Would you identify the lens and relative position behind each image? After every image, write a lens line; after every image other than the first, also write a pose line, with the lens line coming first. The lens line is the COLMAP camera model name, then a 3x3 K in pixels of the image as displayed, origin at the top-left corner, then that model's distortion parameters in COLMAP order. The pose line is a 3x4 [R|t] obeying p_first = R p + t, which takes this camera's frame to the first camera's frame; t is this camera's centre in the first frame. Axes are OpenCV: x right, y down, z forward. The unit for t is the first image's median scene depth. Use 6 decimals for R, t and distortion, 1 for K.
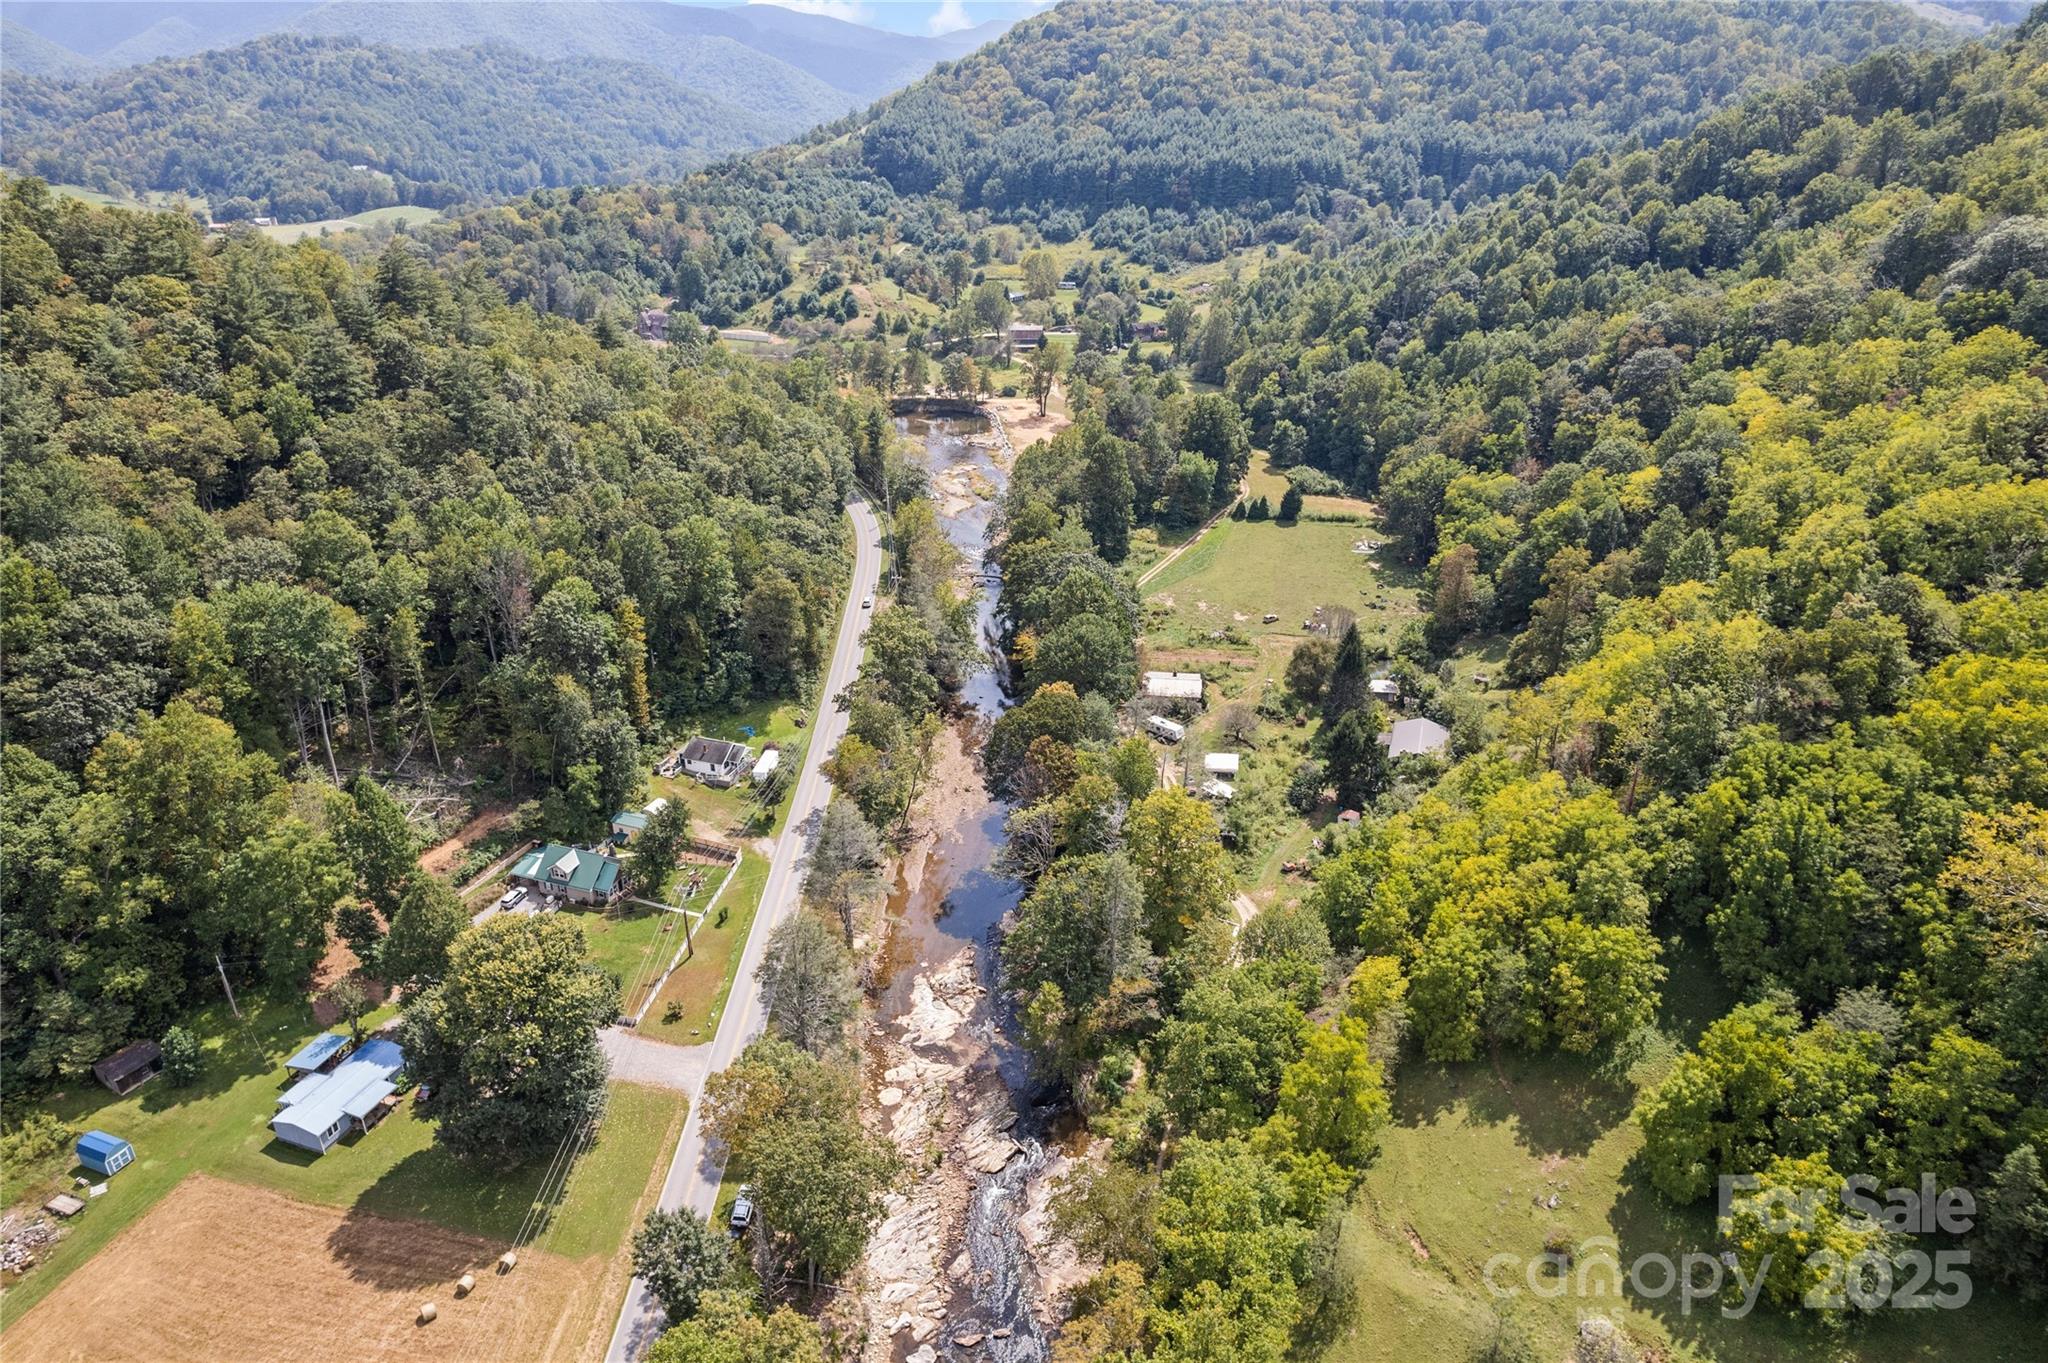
lens RADIAL K [[1314.6, 0, 1028.6], [0, 1314.6, 691.6], [0, 0, 1]] dist [-0.086702, 0.076738]
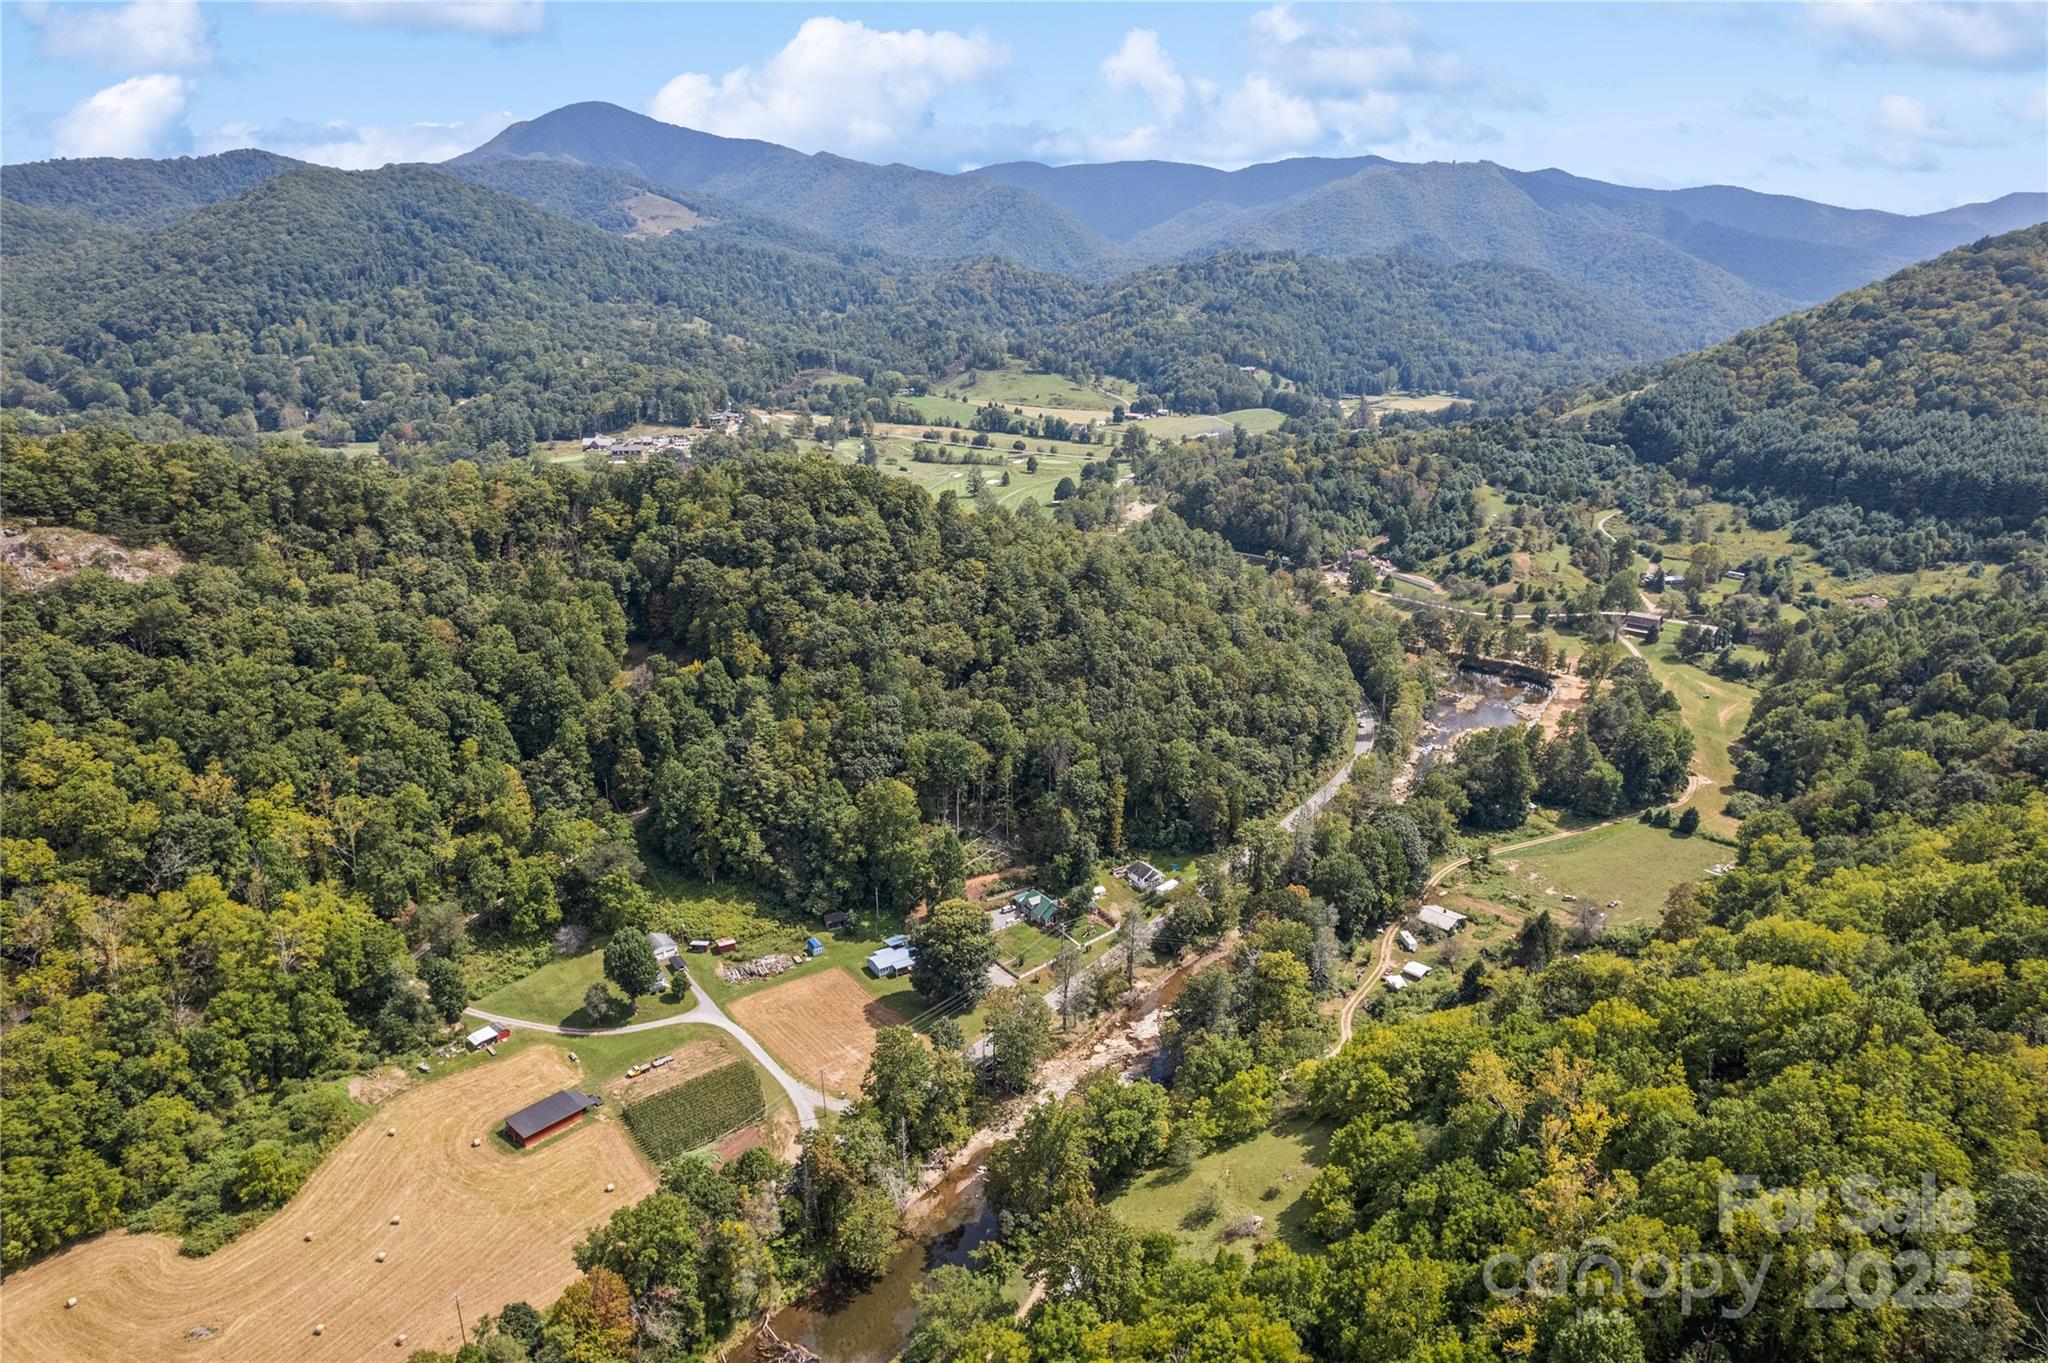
lens RADIAL K [[1314.6, 0, 1028.6], [0, 1314.6, 691.6], [0, 0, 1]] dist [-0.086702, 0.076738]
pose [[0.788725, 0.204972, -0.579568, 0.246554], [-0.265022, 0.964041, -0.019718, -0.044928], [0.554685, 0.169150, 0.814685, -0.232716]]
